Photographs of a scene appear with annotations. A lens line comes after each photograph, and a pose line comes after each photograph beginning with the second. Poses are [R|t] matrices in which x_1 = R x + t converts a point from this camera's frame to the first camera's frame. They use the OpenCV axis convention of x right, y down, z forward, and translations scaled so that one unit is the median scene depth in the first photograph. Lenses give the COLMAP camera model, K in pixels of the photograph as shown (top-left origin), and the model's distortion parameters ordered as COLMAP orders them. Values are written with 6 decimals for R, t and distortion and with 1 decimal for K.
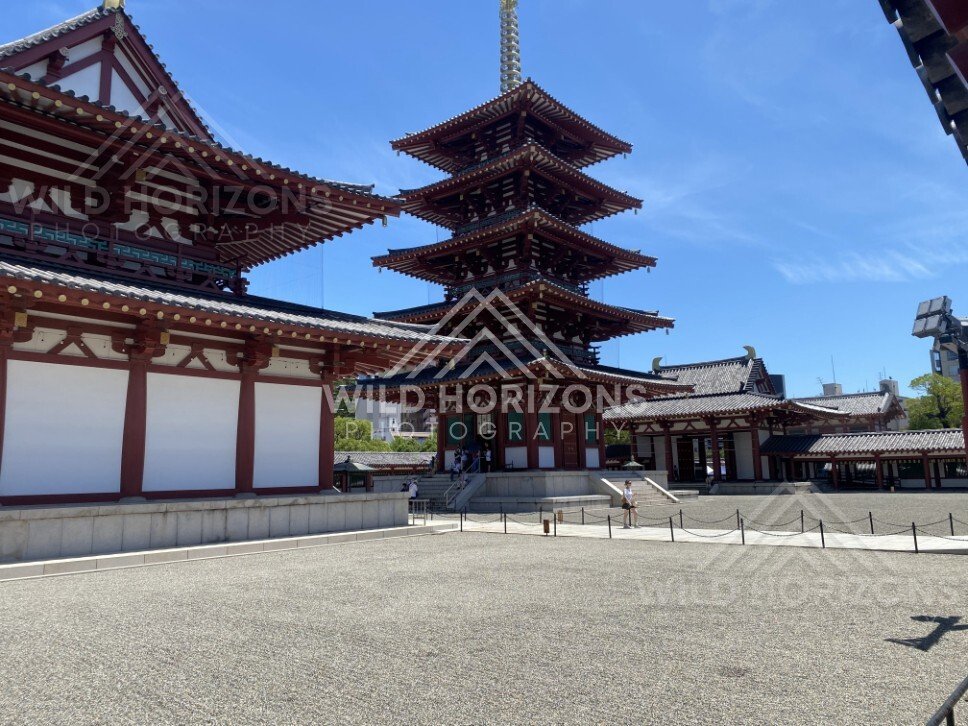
lens RADIAL K [[731.4, 0, 484.0], [0, 731.4, 363.0], [0, 0, 1]] dist [0.121336, -0.251599]
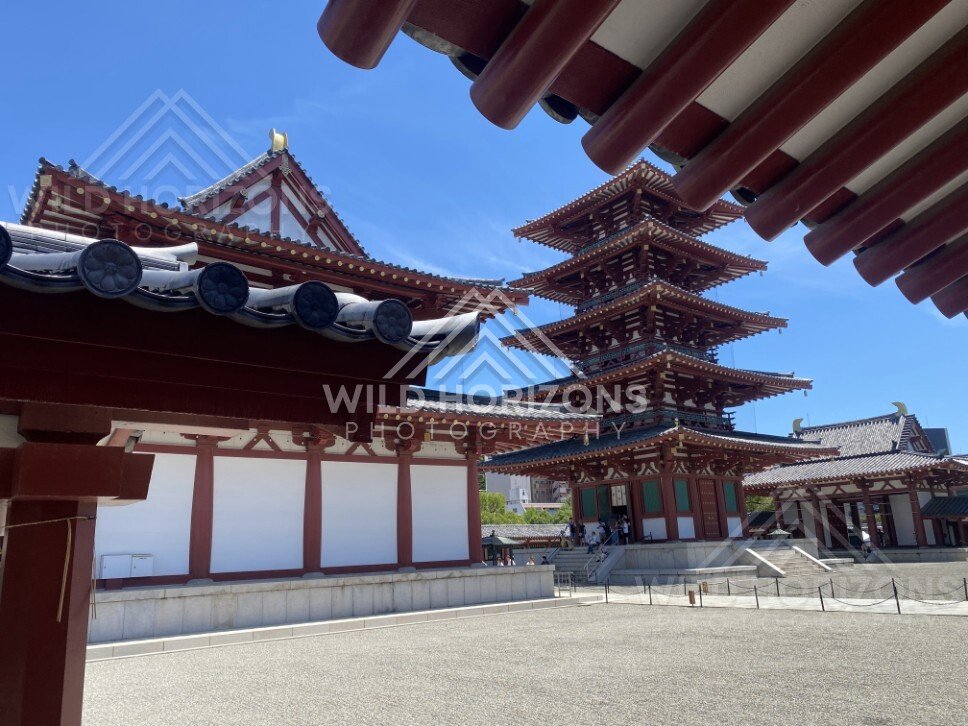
lens RADIAL K [[736.8, 0, 474.3], [0, 736.8, 374.2], [0, 0, 1]] dist [0.012695, -0.011355]
pose [[0.982179, -0.060560, -0.177927, -0.005072], [0.046227, 0.995424, -0.083627, -0.006878], [0.182177, 0.073912, 0.980484, -0.038887]]
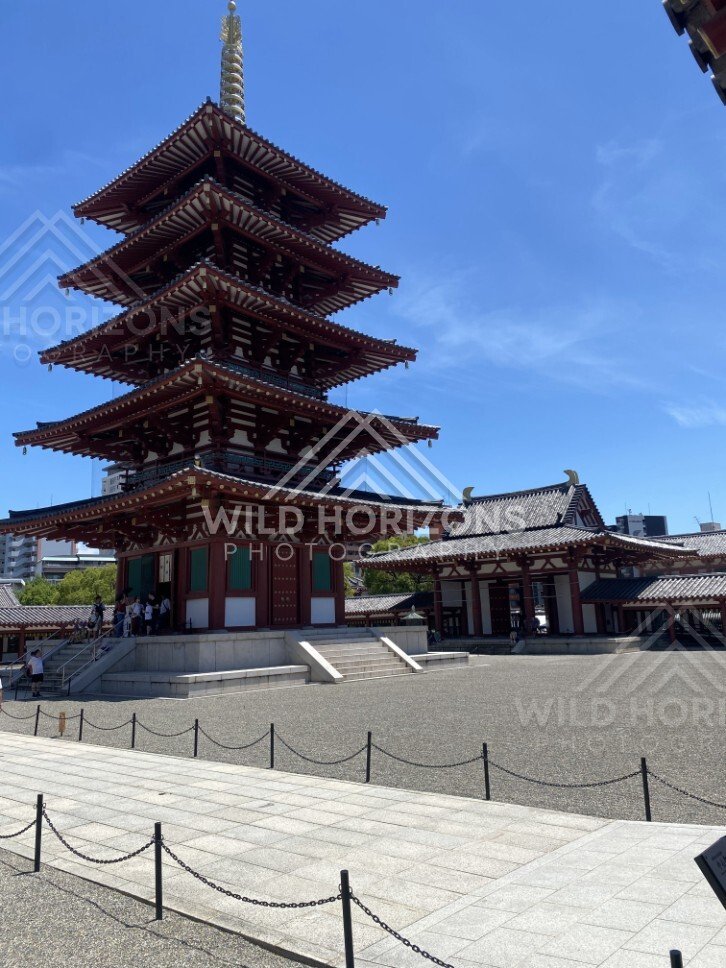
lens RADIAL K [[731.4, 0, 363.0], [0, 731.4, 484.0], [0, 0, 1]] dist [0.121336, -0.251599]
pose [[0.999729, -0.015655, -0.017224, 0.216304], [0.015000, 0.999183, -0.037522, 0.030947], [0.017797, 0.037254, 0.999147, 0.266958]]
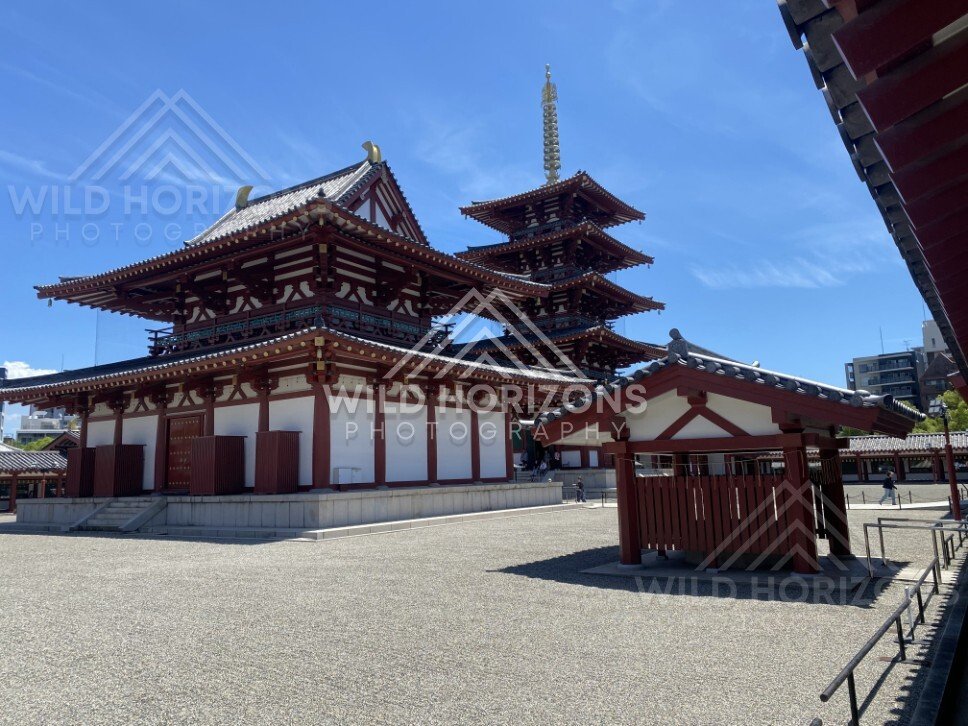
lens RADIAL K [[731.4, 0, 484.0], [0, 731.4, 363.0], [0, 0, 1]] dist [0.121336, -0.251599]
pose [[0.995126, 0.009827, 0.098119, -0.233992], [-0.009653, 0.999951, -0.002251, -0.037186], [-0.098136, 0.001292, 0.995172, -0.281430]]
